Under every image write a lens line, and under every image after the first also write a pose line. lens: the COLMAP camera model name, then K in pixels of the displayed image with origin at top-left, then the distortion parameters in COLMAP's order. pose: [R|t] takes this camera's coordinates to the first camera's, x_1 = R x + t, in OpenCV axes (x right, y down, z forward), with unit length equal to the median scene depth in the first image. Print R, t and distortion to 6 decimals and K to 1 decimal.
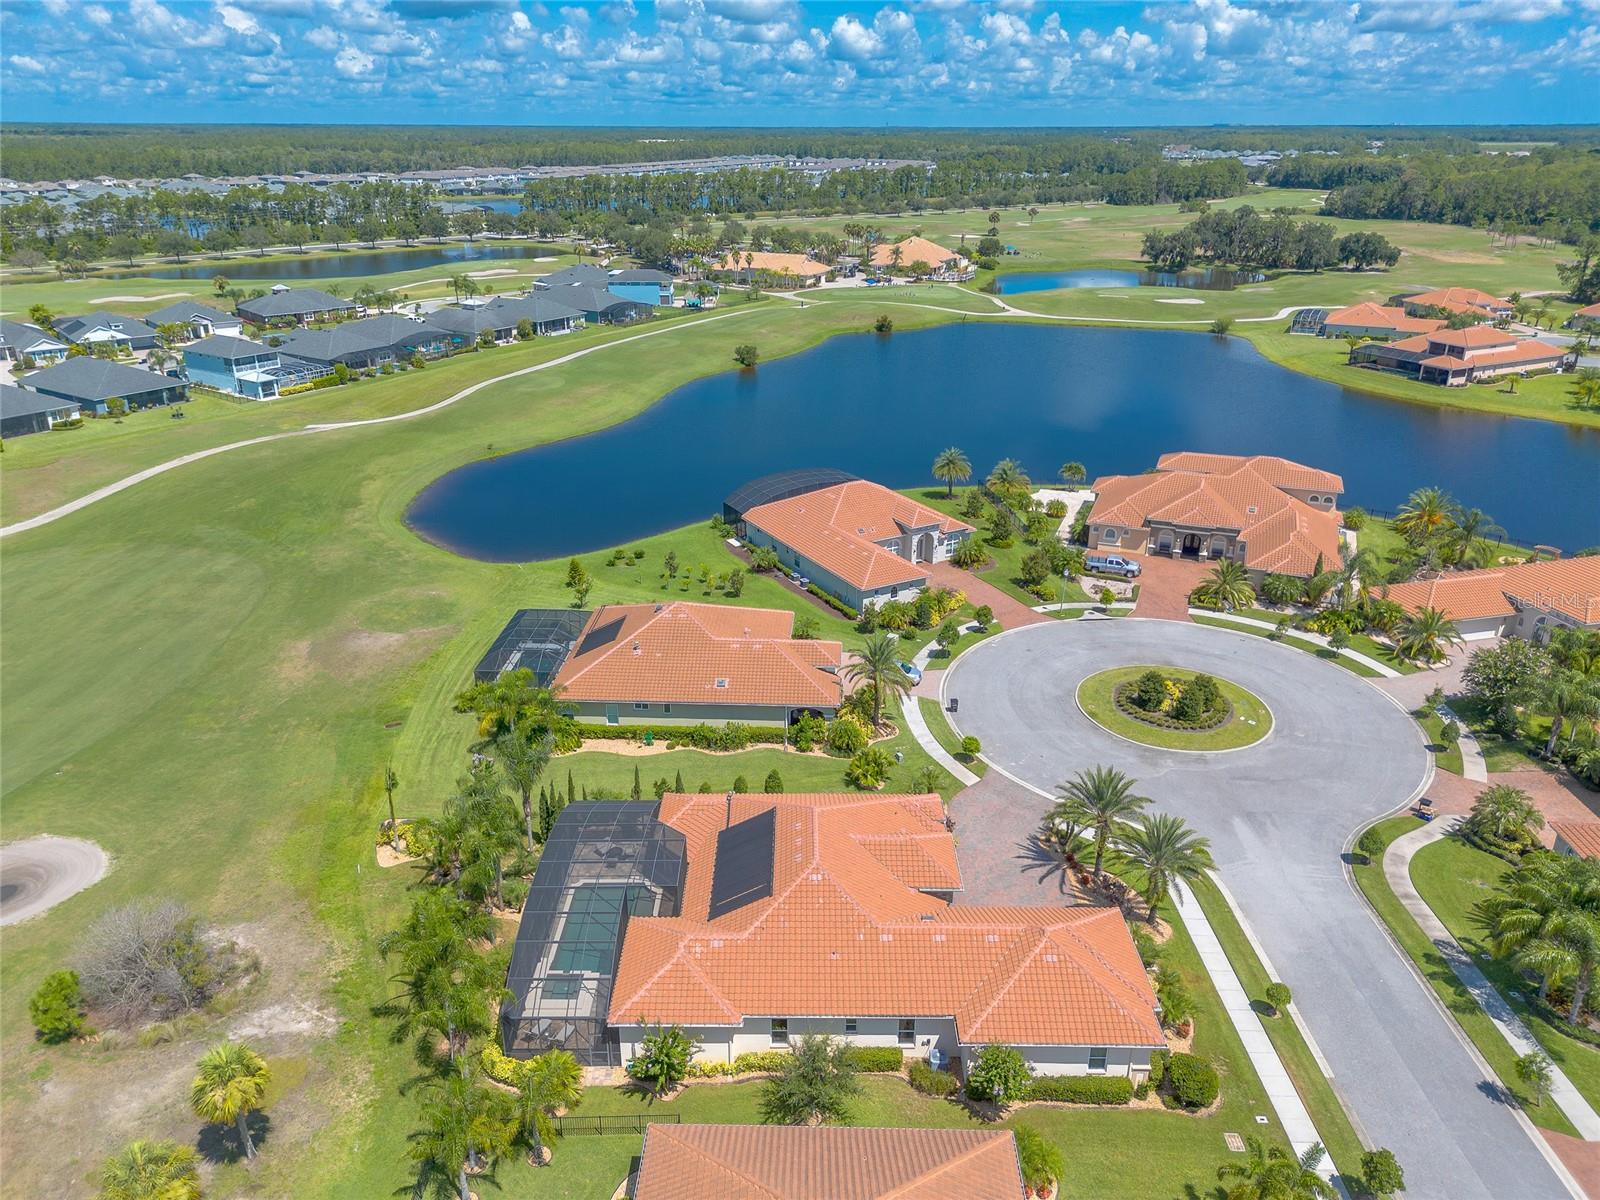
lens RADIAL K [[1130.4, 0, 798.0], [0, 1130.4, 605.4], [0, 0, 1]] dist [0.063384, -0.061367]
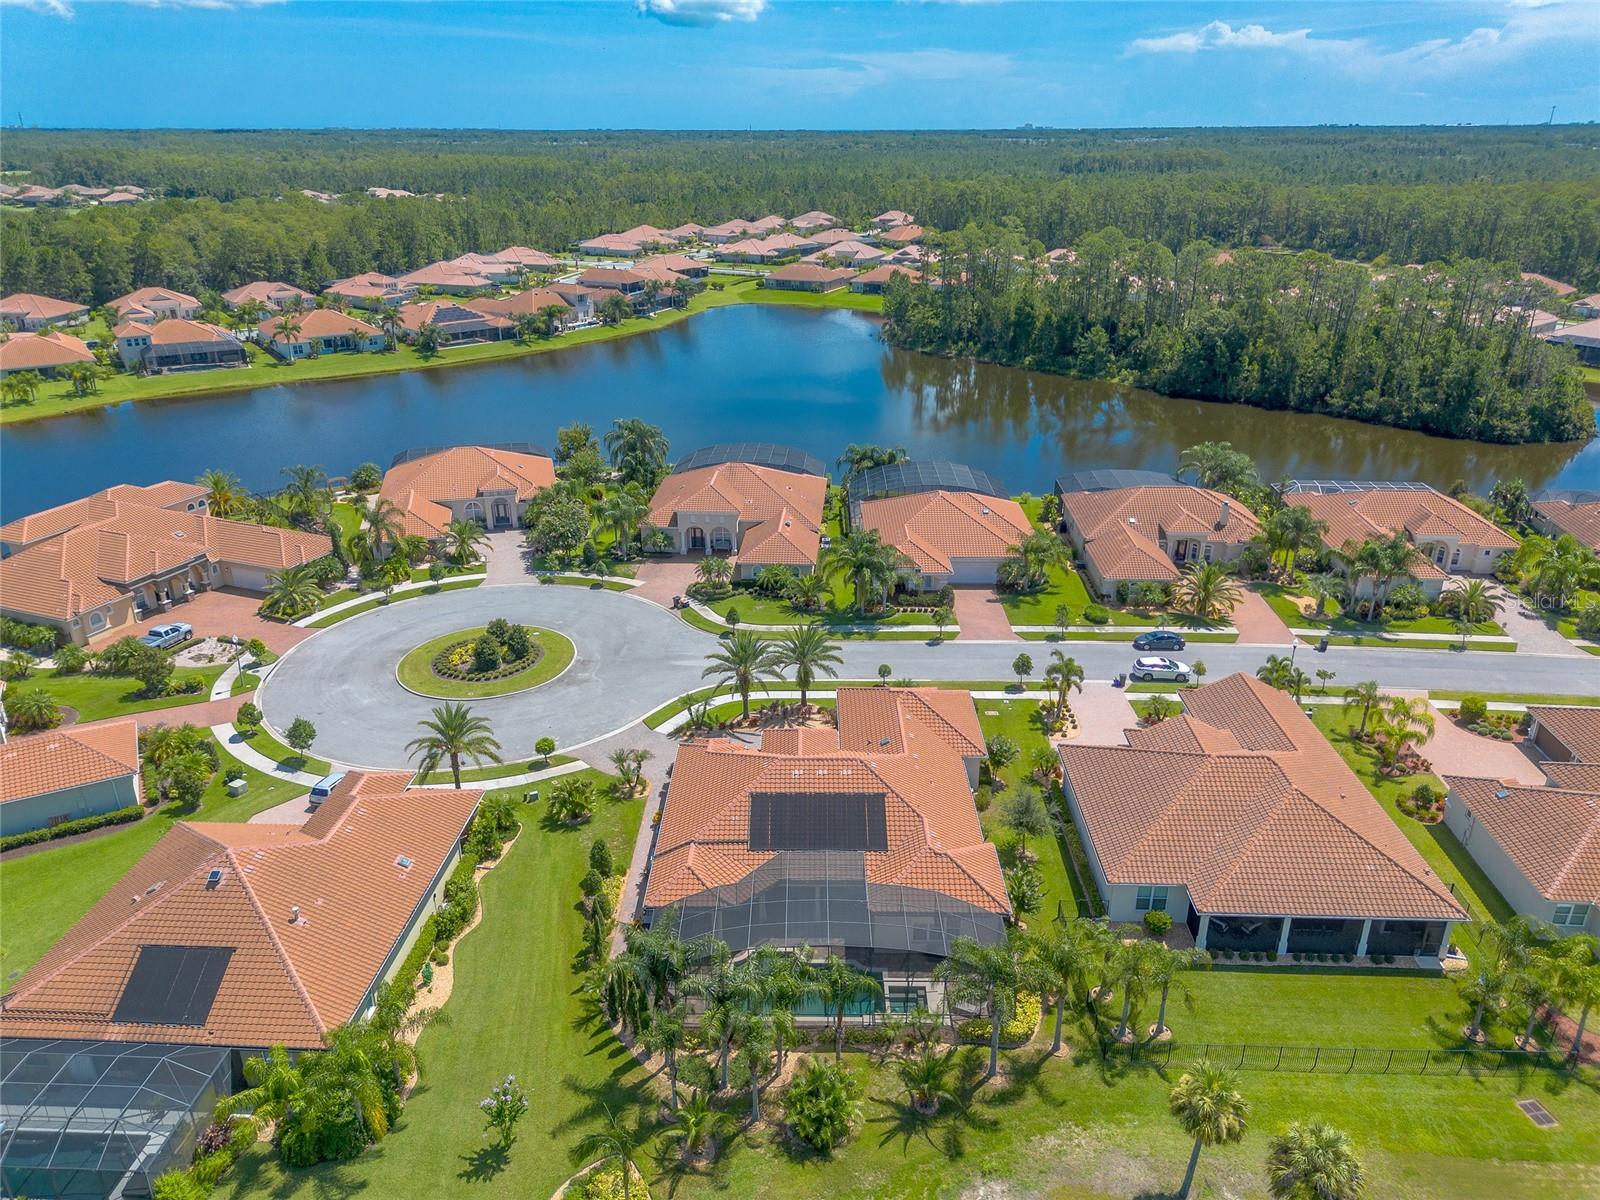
lens RADIAL K [[1122.1, 0, 799.7], [0, 1122.1, 622.0], [0, 0, 1]] dist [0.069198, -0.068739]
pose [[0.005896, -0.401849, 0.915687, -0.317233], [0.390131, 0.844064, 0.367905, -0.110213], [-0.920741, 0.355068, 0.161750, 0.265555]]
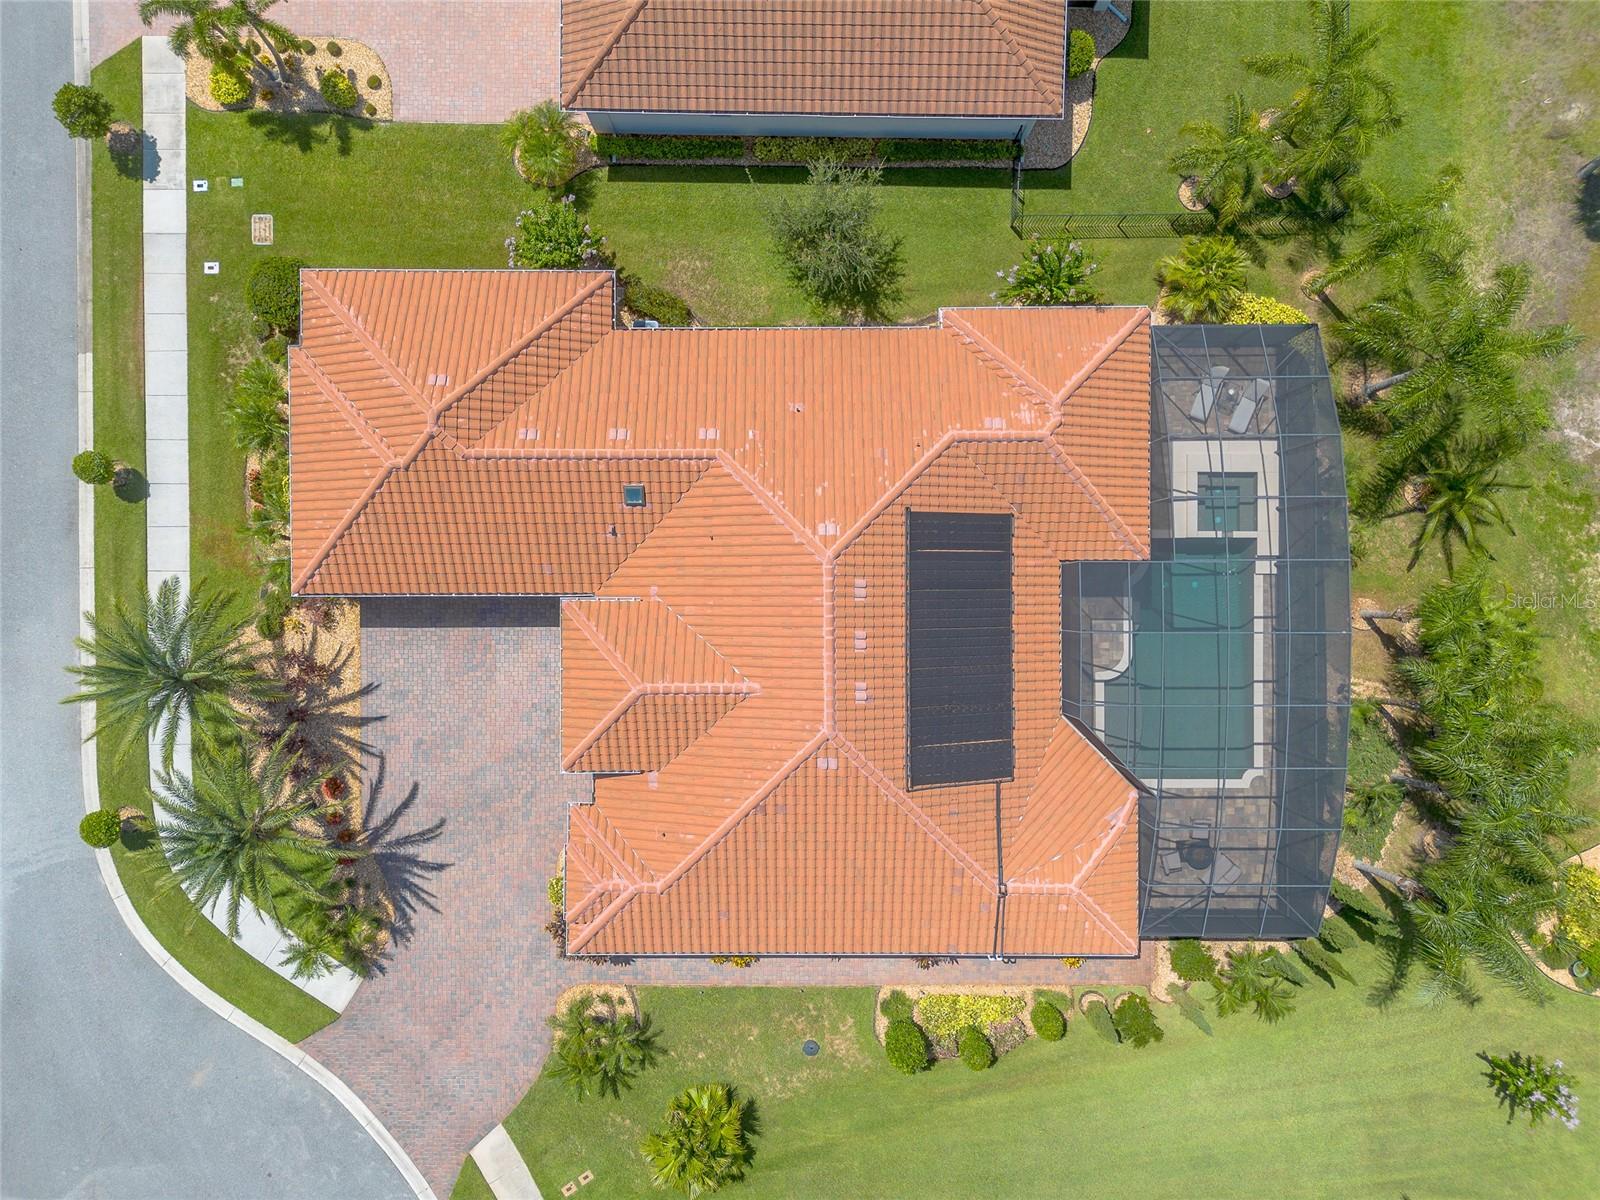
lens RADIAL K [[1130.4, 0, 798.0], [0, 1130.4, 605.4], [0, 0, 1]] dist [0.063384, -0.061367]
pose [[-0.999979, 0.004820, 0.004427, 0.008929], [0.002169, -0.394179, 0.919031, -0.086987], [0.006175, 0.919021, 0.394161, 0.262544]]
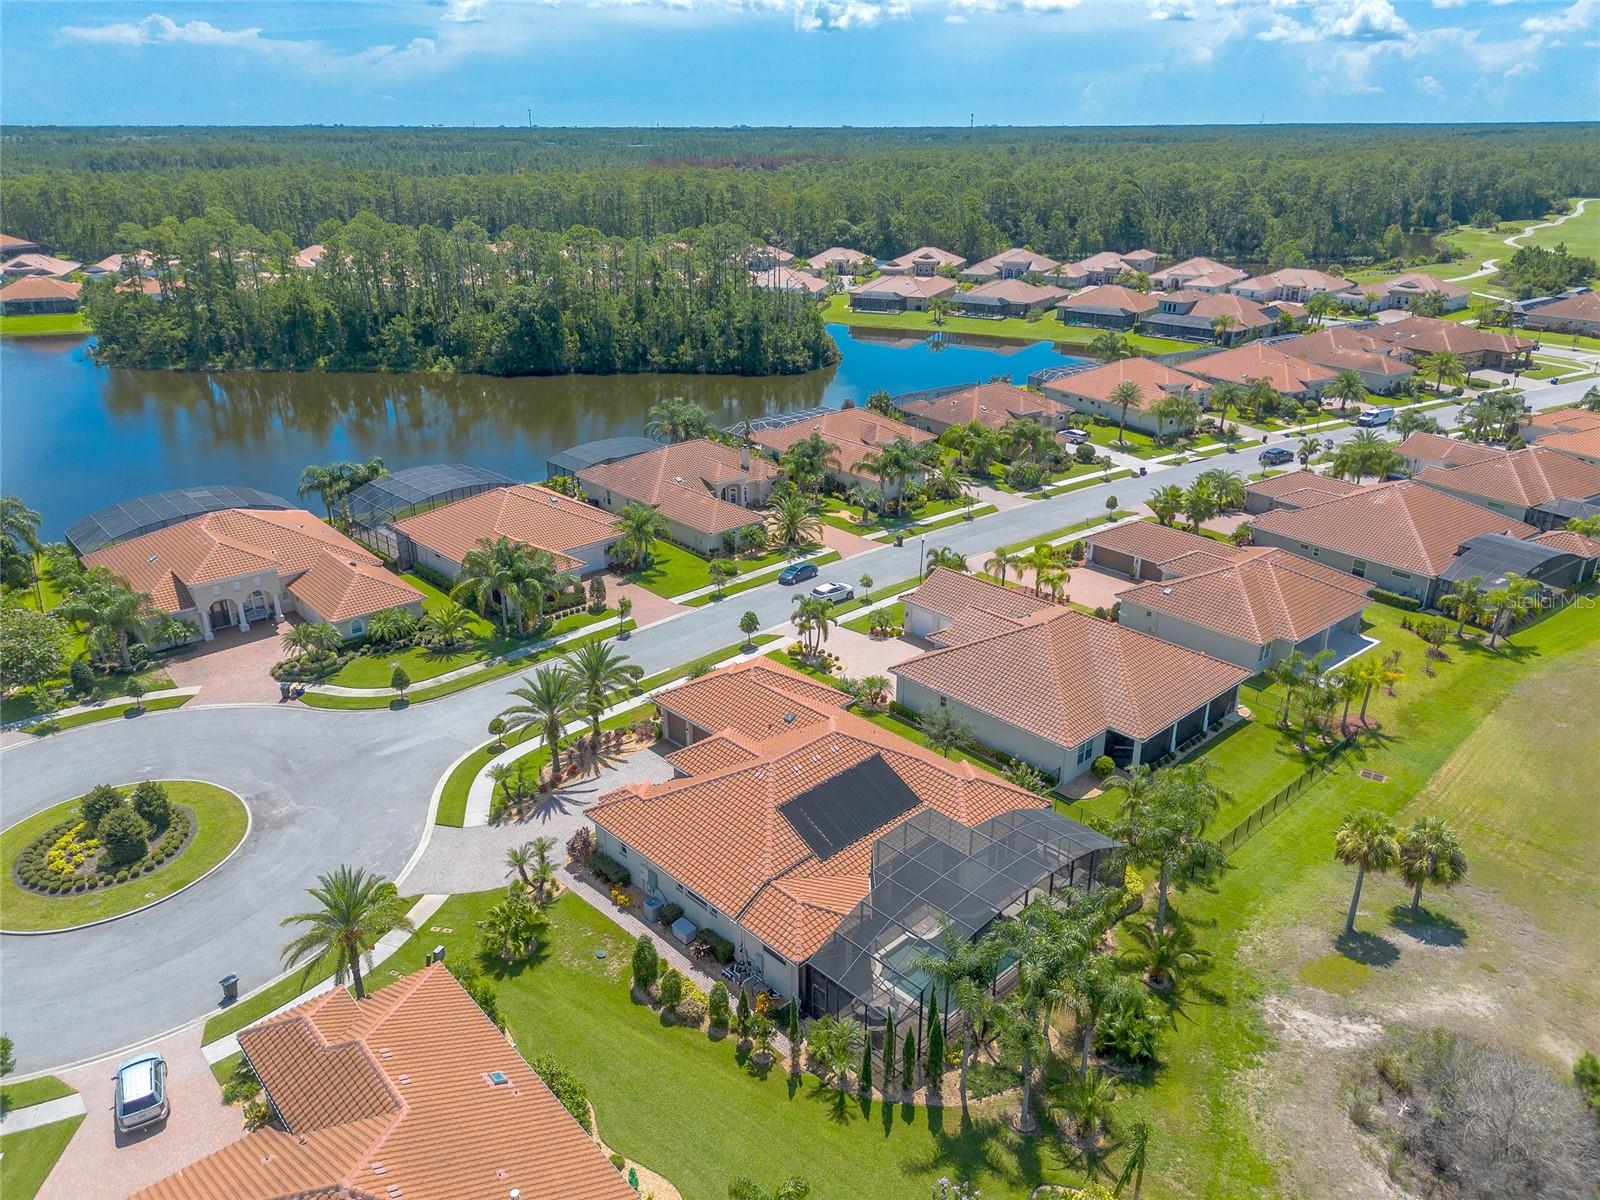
lens RADIAL K [[1122.1, 0, 799.7], [0, 1122.1, 622.0], [0, 0, 1]] dist [0.069198, -0.068739]
pose [[-0.696326, -0.288905, 0.657011, -0.207615], [0.279010, 0.734446, 0.618661, -0.172082], [-0.661274, 0.614103, -0.430807, 0.460015]]
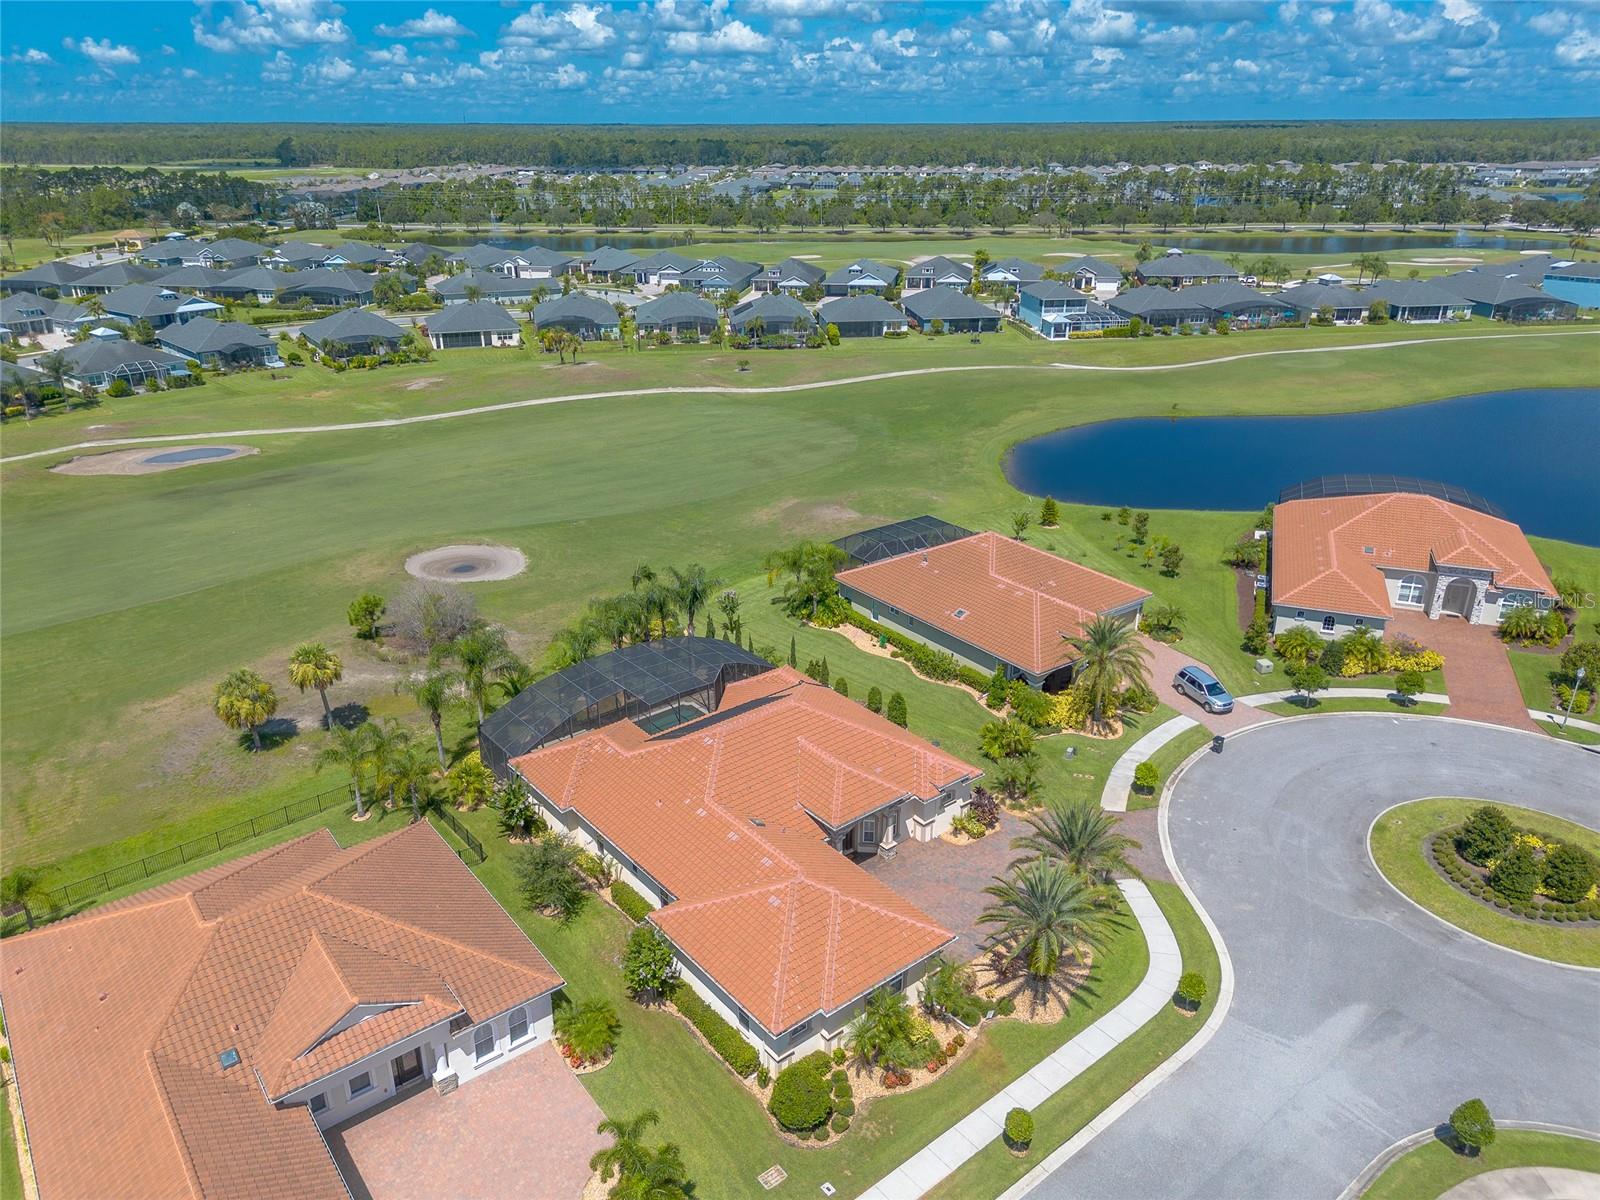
lens RADIAL K [[1130.4, 0, 798.0], [0, 1130.4, 605.4], [0, 0, 1]] dist [0.063384, -0.061367]
pose [[0.633595, 0.299412, -0.713379, 0.241824], [-0.297234, 0.945517, 0.132851, -0.011156], [0.714289, 0.127867, 0.688070, 0.109633]]
